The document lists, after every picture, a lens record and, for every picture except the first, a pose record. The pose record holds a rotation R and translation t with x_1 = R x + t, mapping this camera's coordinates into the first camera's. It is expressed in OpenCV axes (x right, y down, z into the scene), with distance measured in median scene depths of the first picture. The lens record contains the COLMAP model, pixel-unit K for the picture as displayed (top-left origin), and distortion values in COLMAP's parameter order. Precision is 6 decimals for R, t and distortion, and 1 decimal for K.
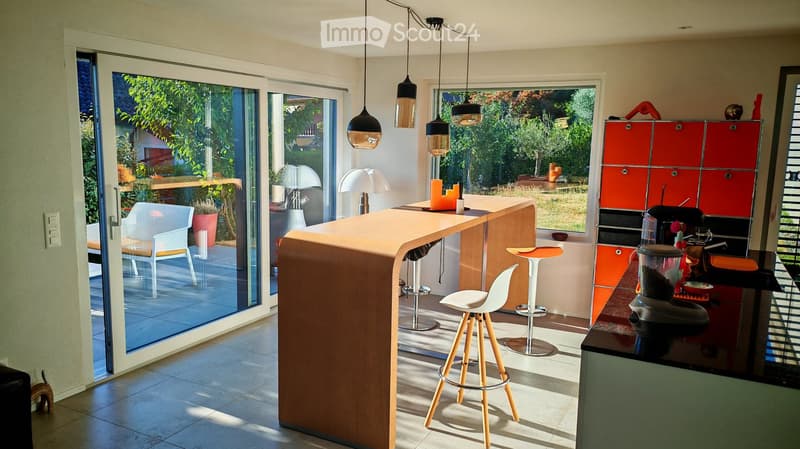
lens RADIAL K [[574.5, 0, 400.0], [0, 574.5, 224.5], [0, 0, 1]] dist [0.005333, 0.002147]
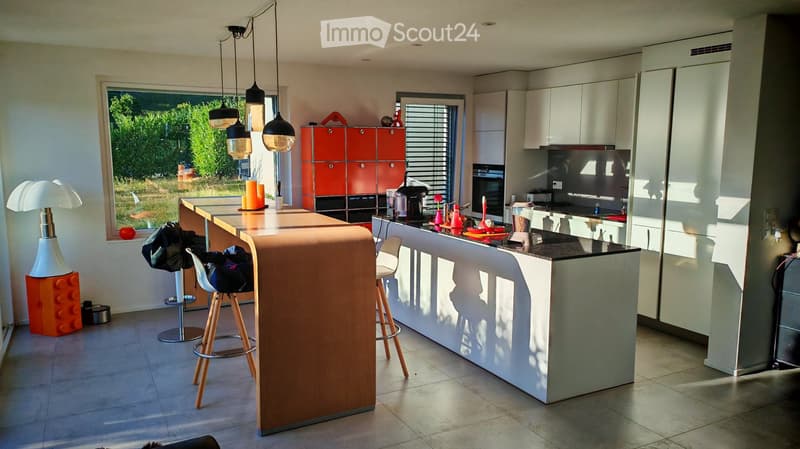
lens RADIAL K [[574.5, 0, 400.0], [0, 574.5, 224.5], [0, 0, 1]] dist [0.005333, 0.002147]
pose [[0.558882, -0.128370, 0.819251, -0.588919], [0.132242, 0.989099, 0.064770, -0.025904], [-0.818635, 0.072140, 0.569766, 0.156614]]
